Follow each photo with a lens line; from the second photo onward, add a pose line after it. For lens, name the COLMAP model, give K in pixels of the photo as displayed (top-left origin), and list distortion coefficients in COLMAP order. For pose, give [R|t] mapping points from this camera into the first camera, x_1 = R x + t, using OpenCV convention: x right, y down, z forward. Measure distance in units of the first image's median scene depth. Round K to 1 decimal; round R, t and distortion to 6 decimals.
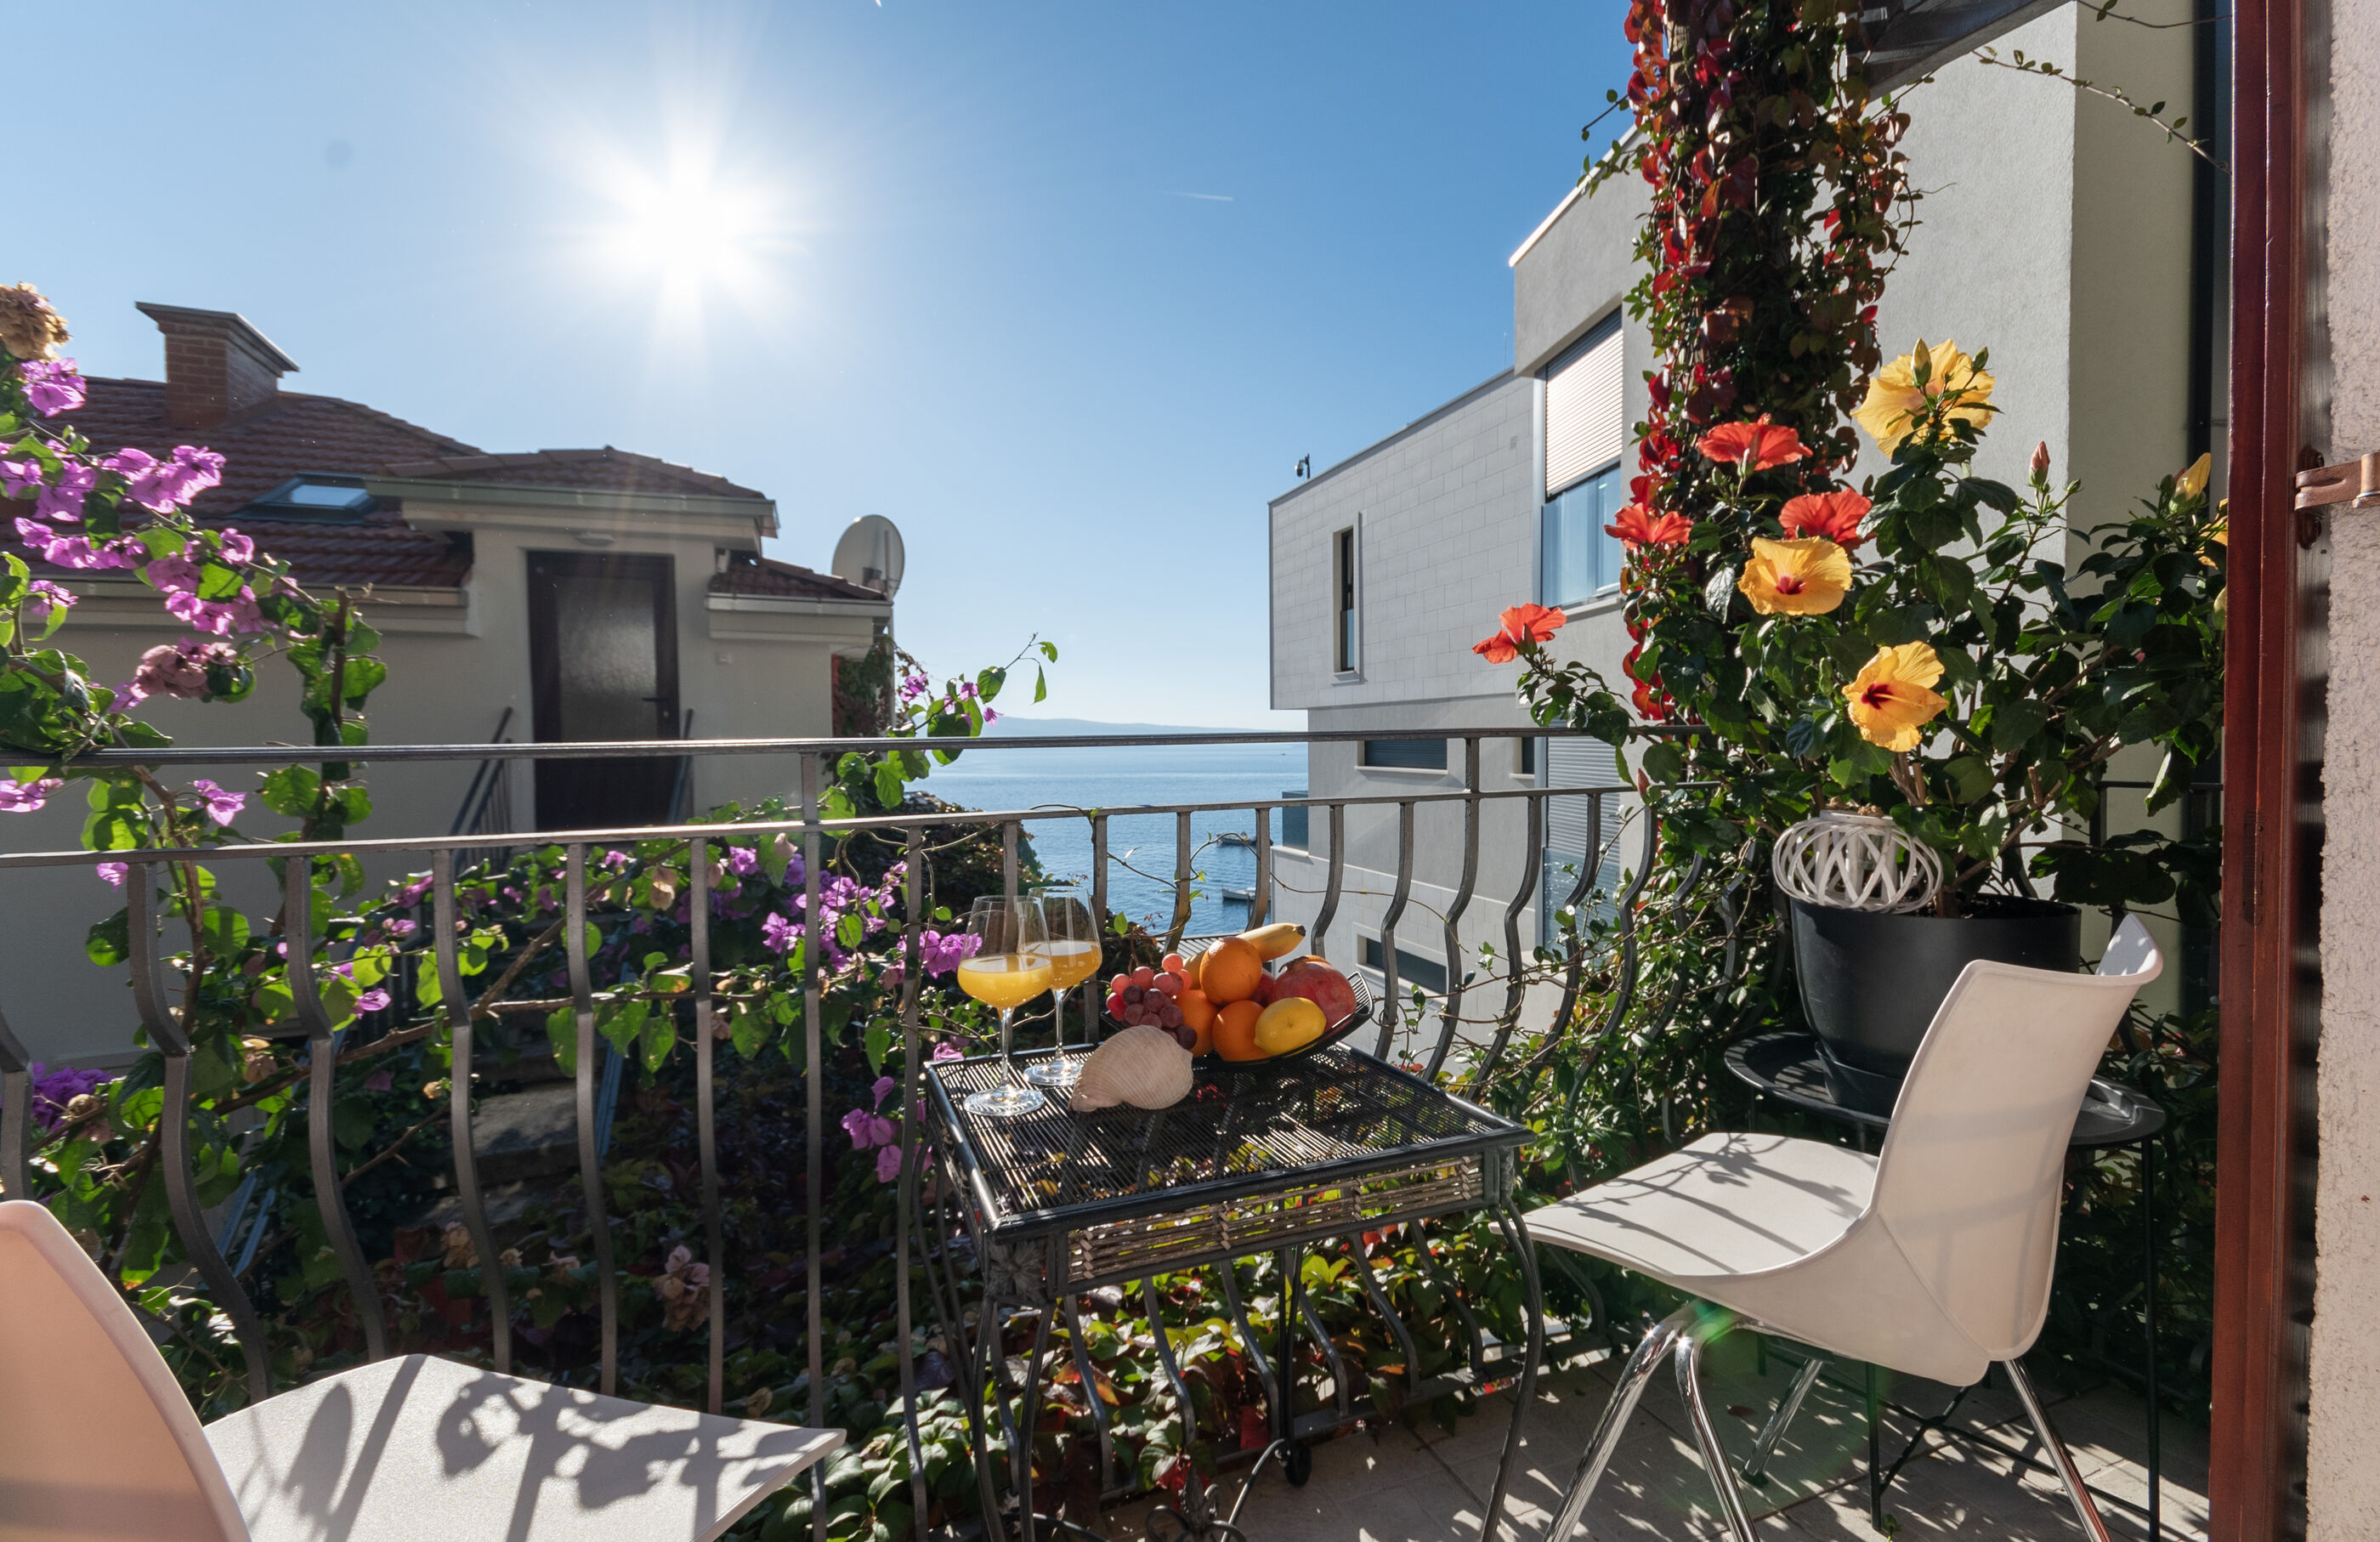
lens RADIAL K [[1033.5, 0, 1192.5], [0, 1033.5, 772.0], [0, 0, 1]] dist [0.014897, -0.000622]
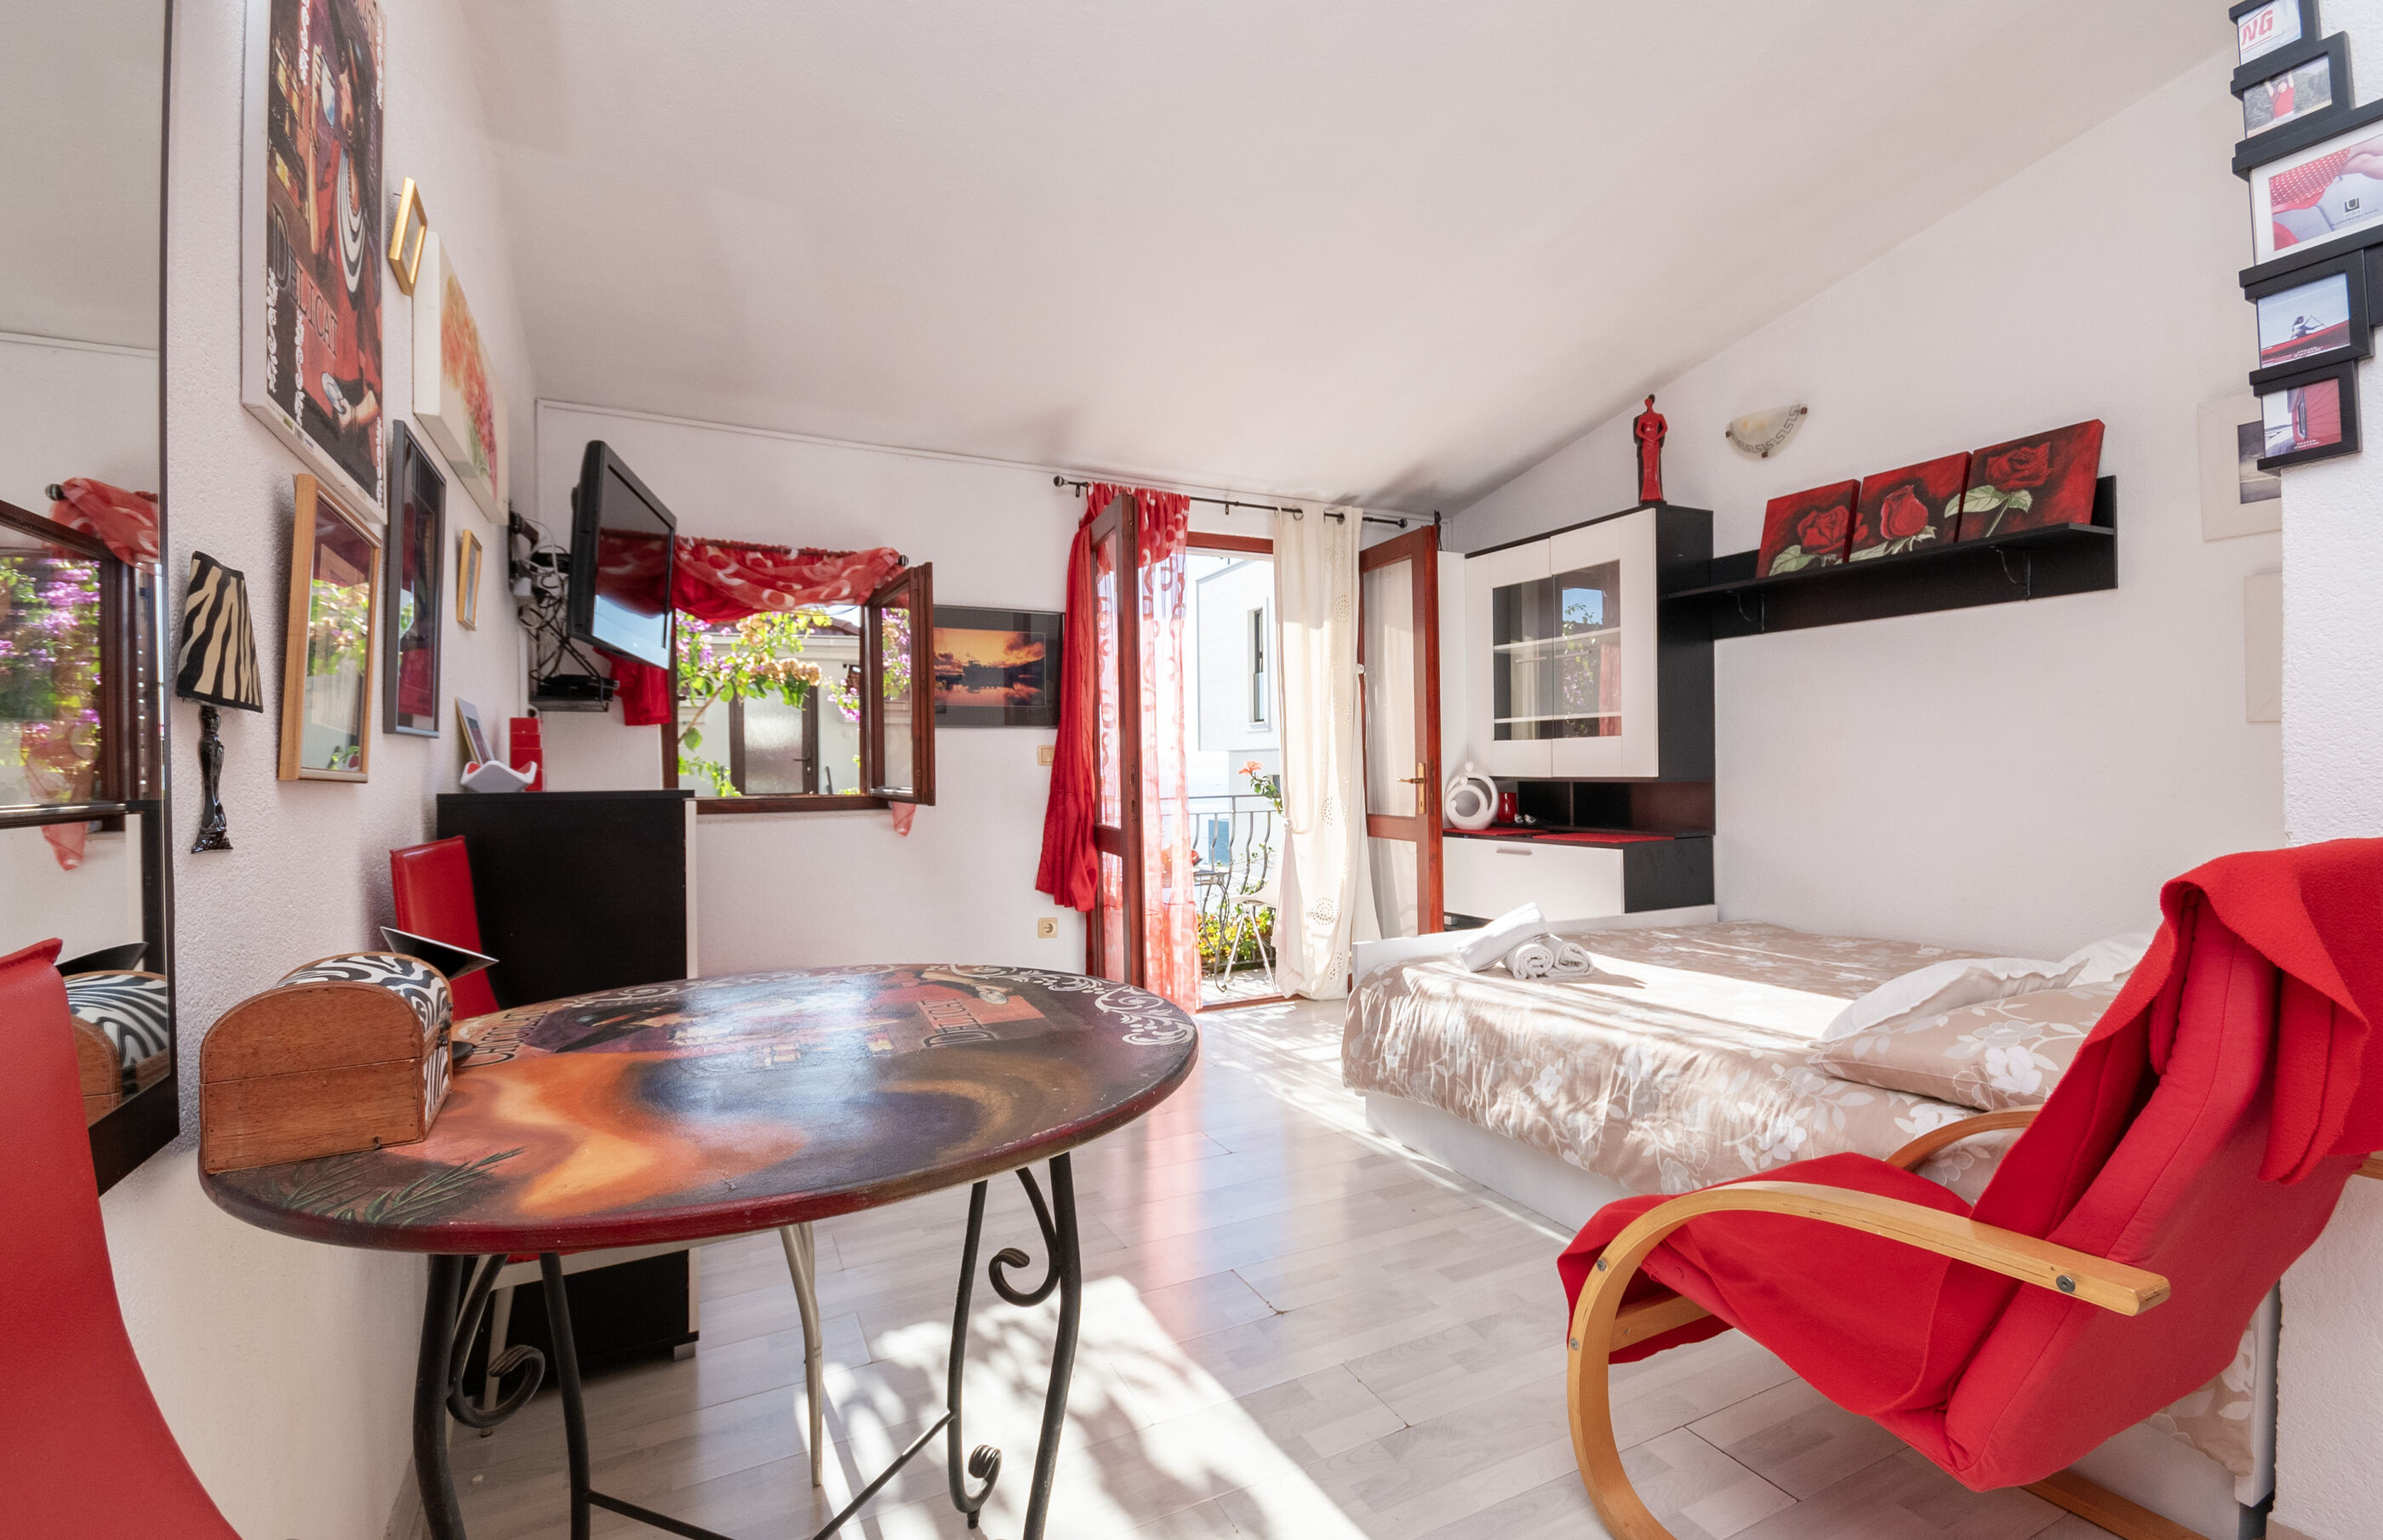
lens RADIAL K [[1034.7, 0, 1196.4], [0, 1034.7, 756.0], [0, 0, 1]] dist [0.014897, -0.000622]
pose [[0.997635, -0.003202, 0.068654, -0.050308], [0.006323, 0.998954, -0.045290, -0.005183], [-0.068438, 0.045617, 0.996612, -1.069267]]
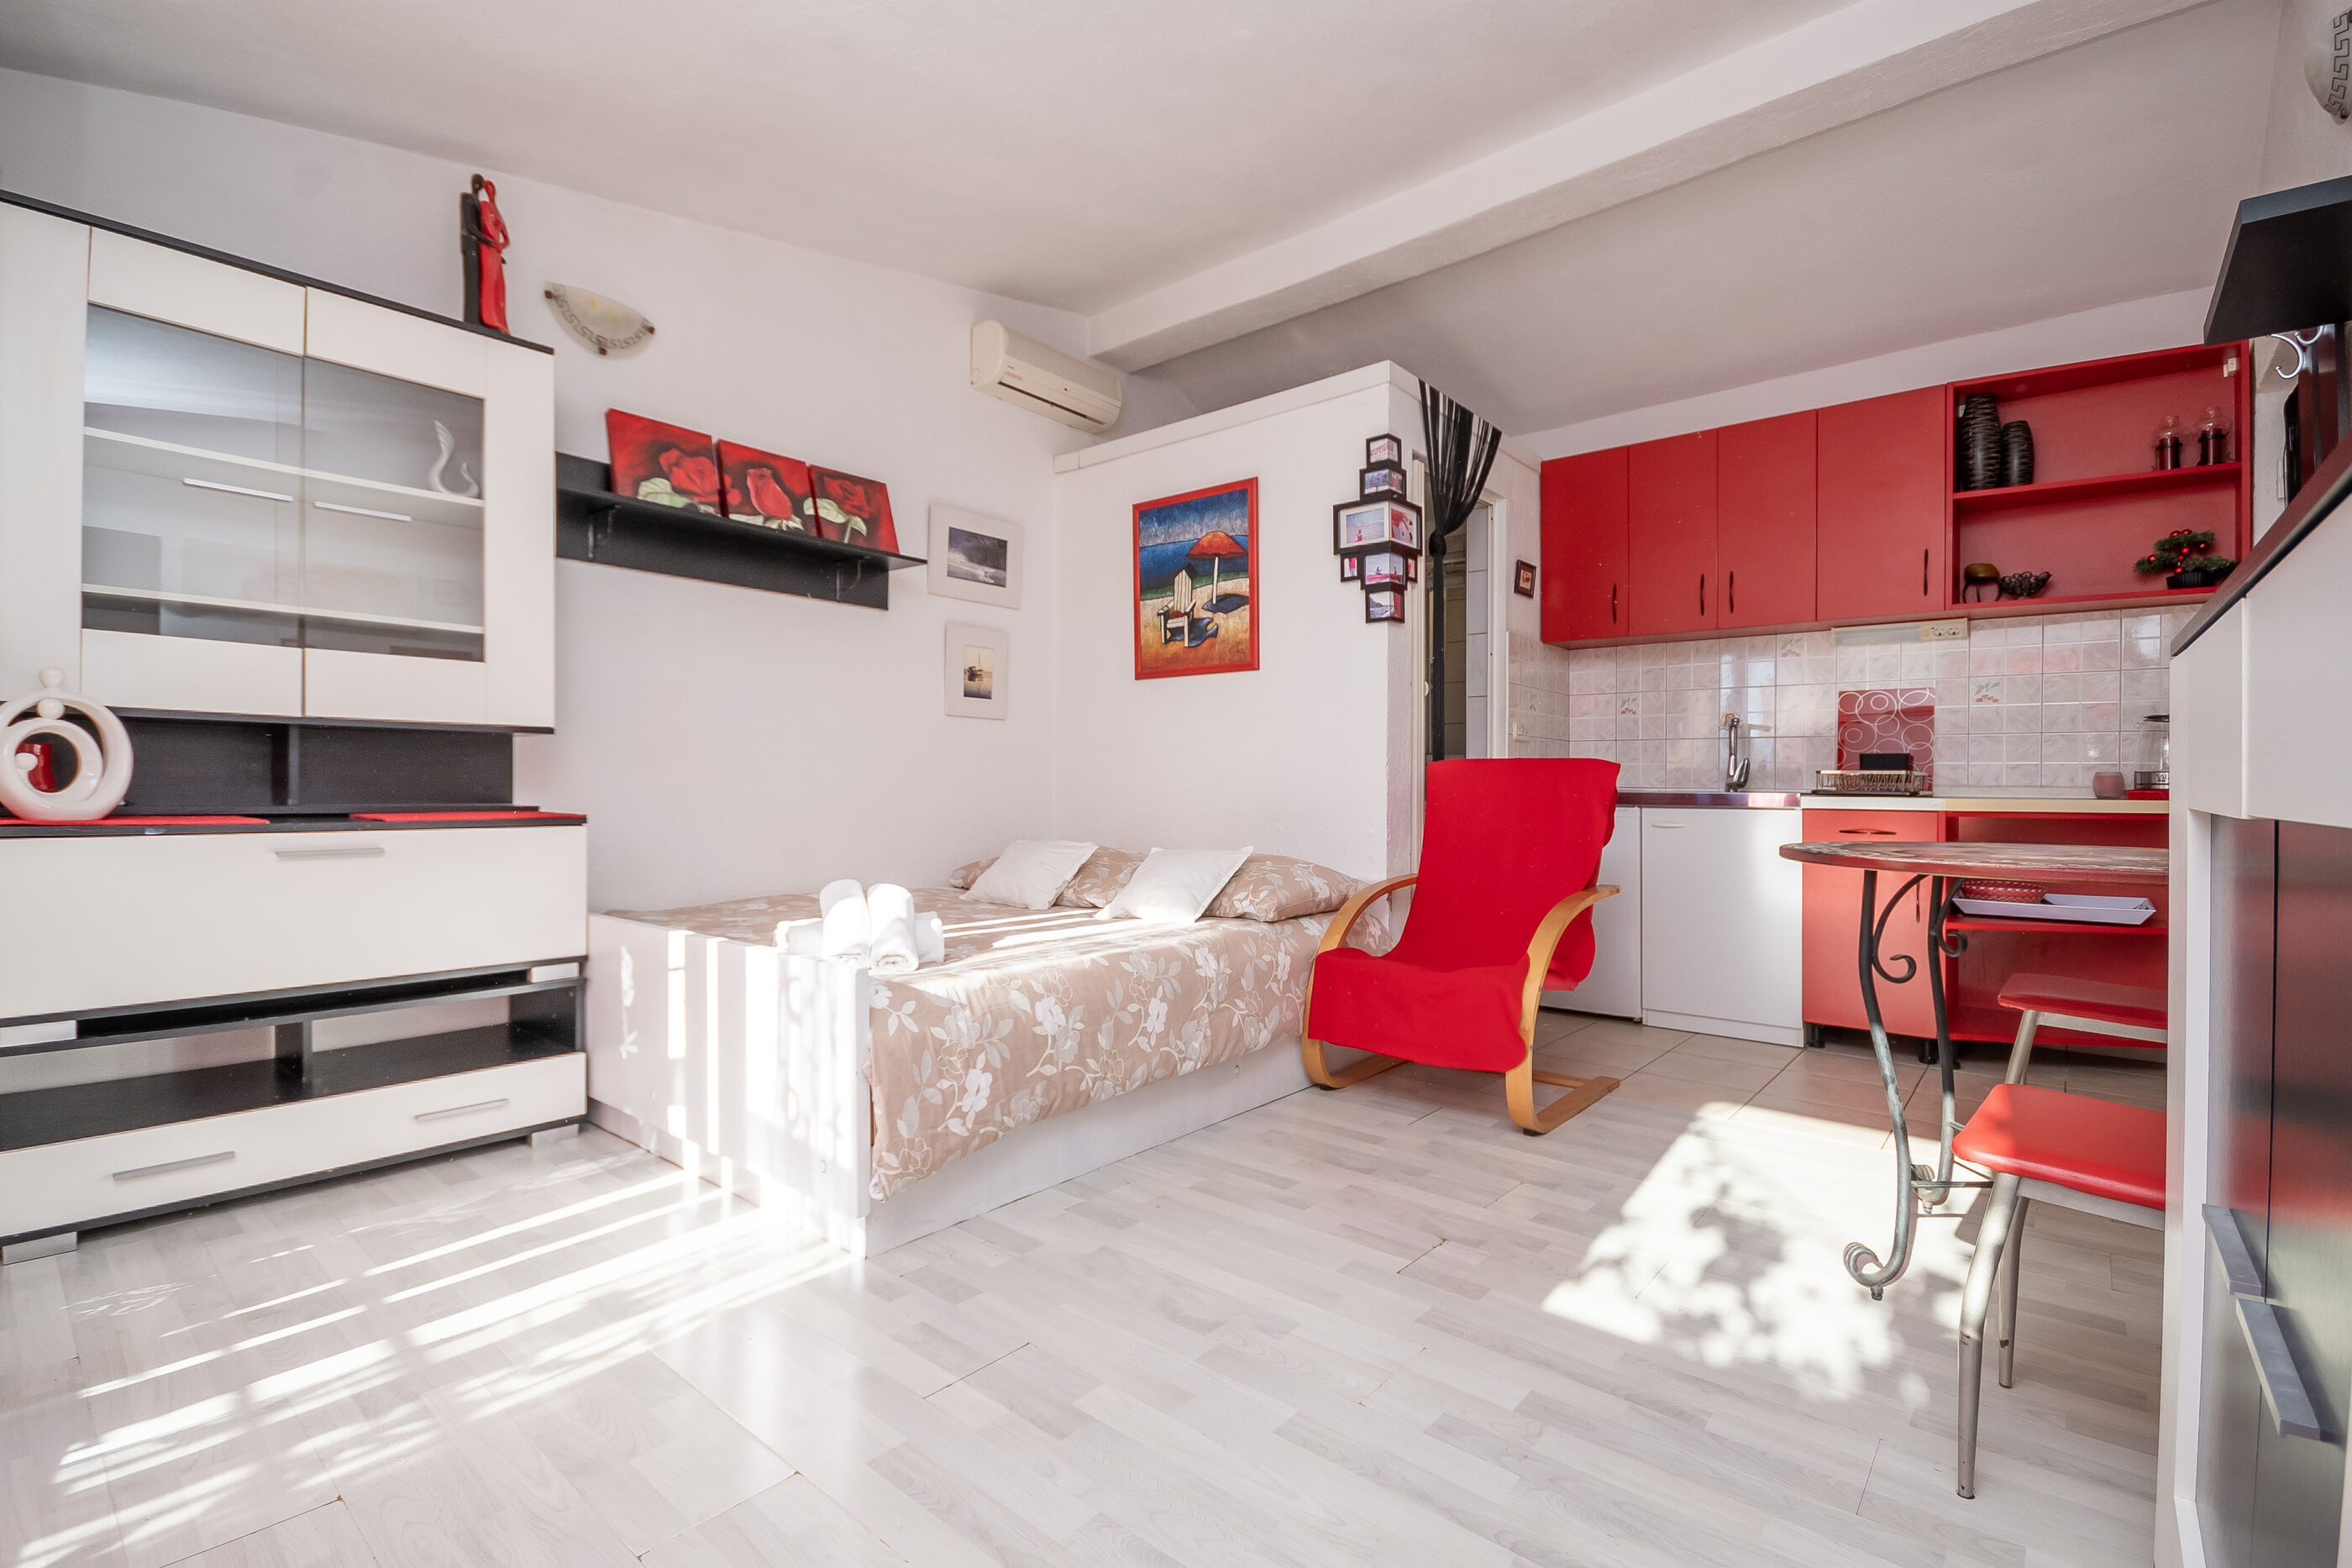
lens RADIAL K [[1064.7, 0, 1185.5], [0, 1064.7, 785.1], [0, 0, 1]] dist [-0.007693, -0.002937]
pose [[-0.466661, 0.008452, 0.884396, -0.361107], [0.025050, 0.999679, 0.003664, 0.017124], [-0.884082, 0.023864, -0.466723, -0.243124]]
